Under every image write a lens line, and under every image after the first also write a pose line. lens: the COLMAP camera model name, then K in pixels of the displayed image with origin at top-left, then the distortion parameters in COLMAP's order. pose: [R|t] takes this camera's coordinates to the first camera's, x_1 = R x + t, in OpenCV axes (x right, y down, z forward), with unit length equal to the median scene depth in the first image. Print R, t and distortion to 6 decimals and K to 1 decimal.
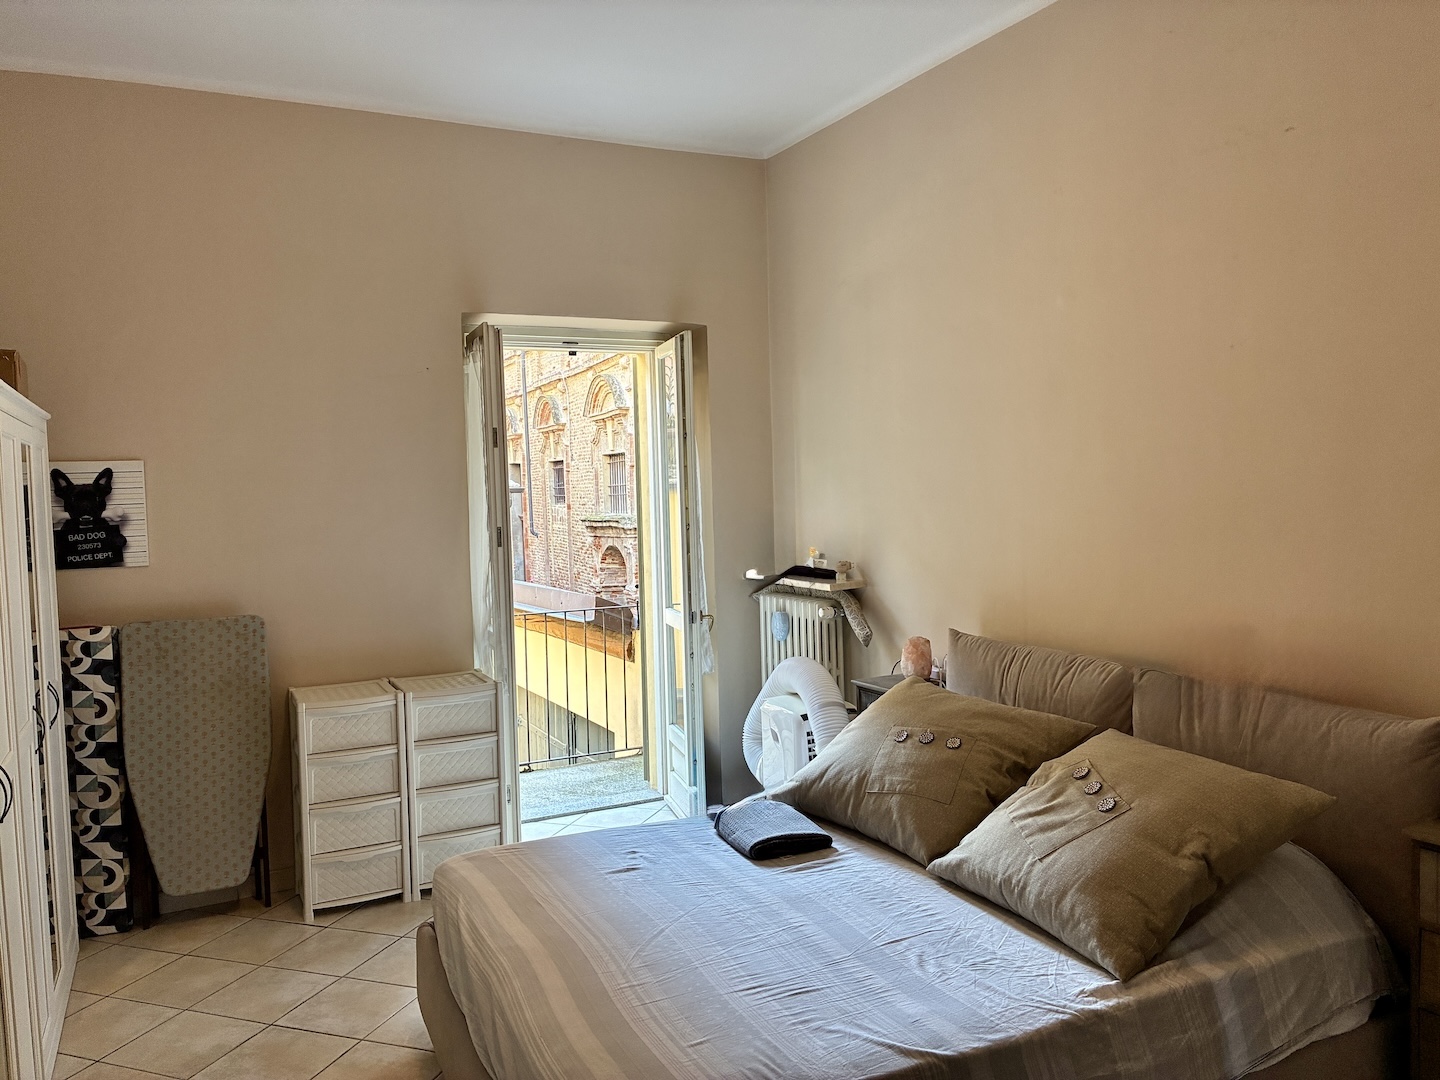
lens RADIAL K [[1078.3, 0, 714.2], [0, 1078.3, 539.7], [0, 0, 1]] dist [0.046896, -0.005395]
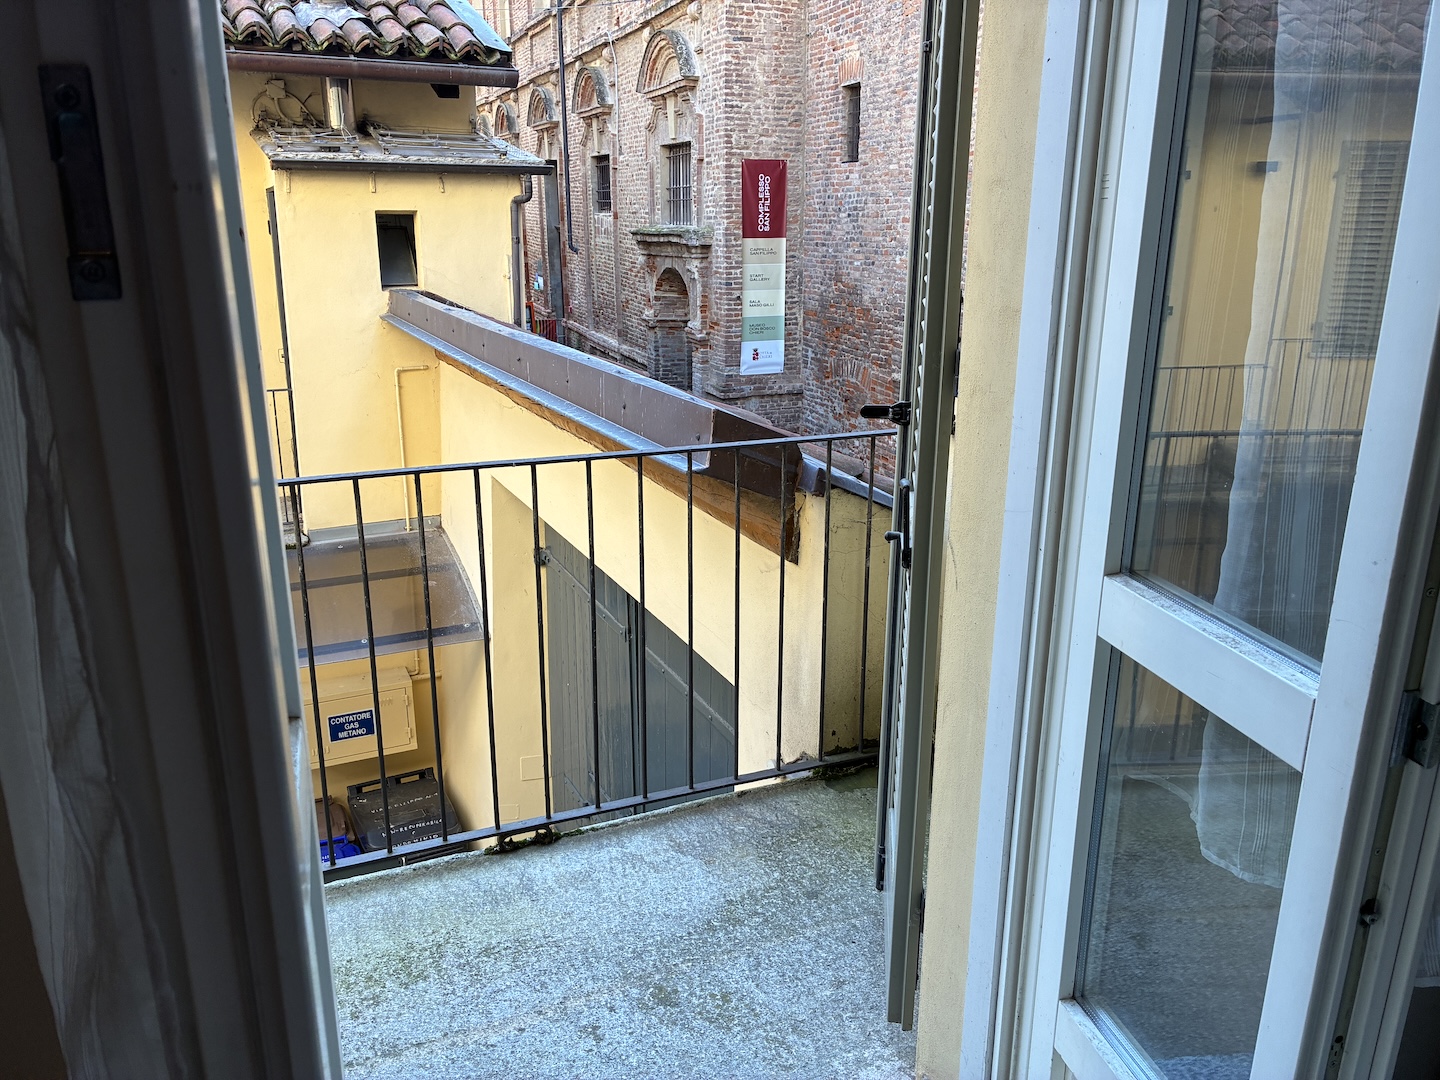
lens RADIAL K [[1078.3, 0, 714.2], [0, 1078.3, 539.7], [0, 0, 1]] dist [0.046896, -0.005395]
pose [[0.998438, 0.047351, -0.029652, -0.027251], [-0.038528, 0.967908, 0.248335, 0.000277], [0.040460, -0.246805, 0.968220, 0.169721]]
